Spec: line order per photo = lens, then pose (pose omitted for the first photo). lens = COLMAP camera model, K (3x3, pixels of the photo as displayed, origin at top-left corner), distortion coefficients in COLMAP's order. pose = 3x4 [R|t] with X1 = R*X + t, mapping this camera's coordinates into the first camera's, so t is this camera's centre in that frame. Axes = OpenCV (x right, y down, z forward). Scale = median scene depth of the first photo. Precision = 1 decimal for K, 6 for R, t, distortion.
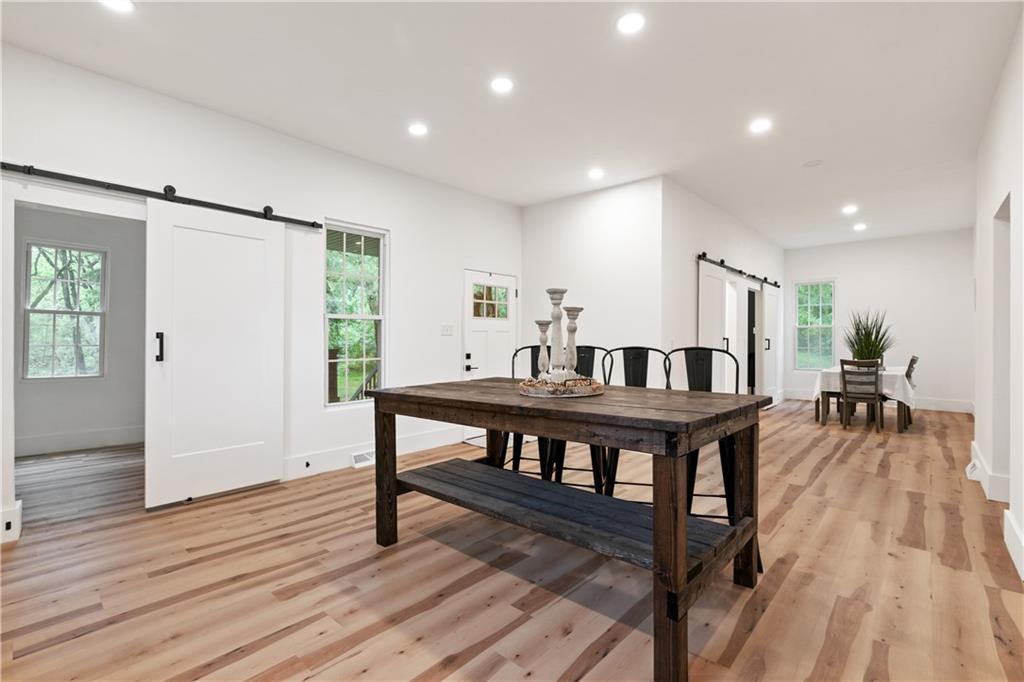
lens RADIAL K [[459.0, 0, 508.9], [0, 459.0, 339.8], [0, 0, 1]] dist [-0.002242, 0.002481]
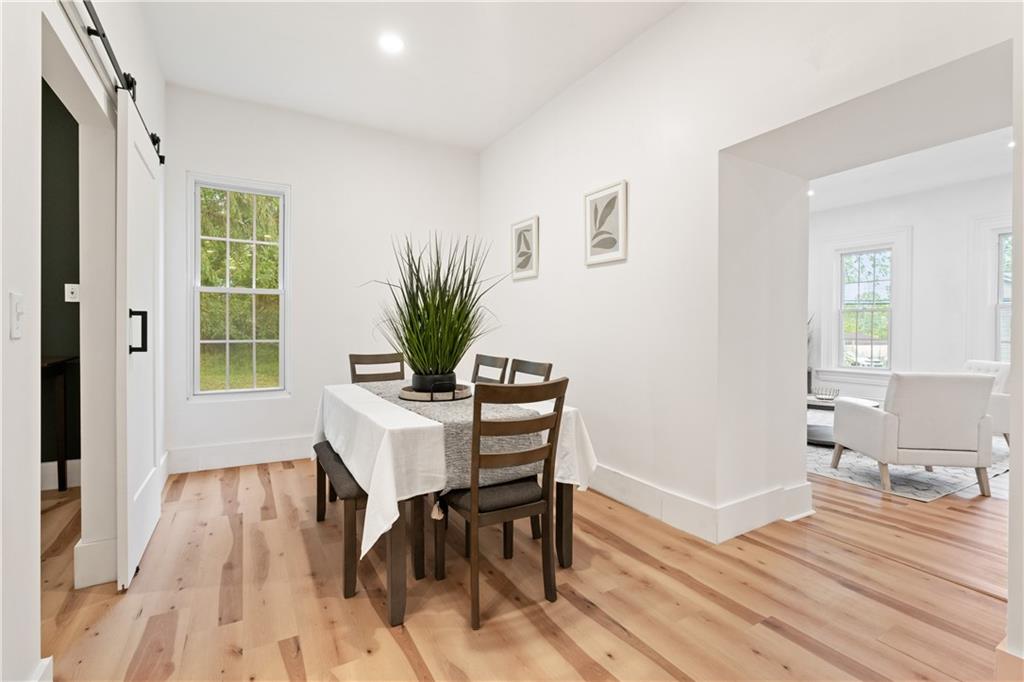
lens RADIAL K [[459.0, 0, 517.4], [0, 459.0, 341.3], [0, 0, 1]] dist [-0.002242, 0.002481]
pose [[0.281564, -0.006405, 0.959521, 0.445503], [-0.017239, 0.999783, 0.011732, 0.011806], [-0.959388, -0.019844, 0.281393, 0.862598]]
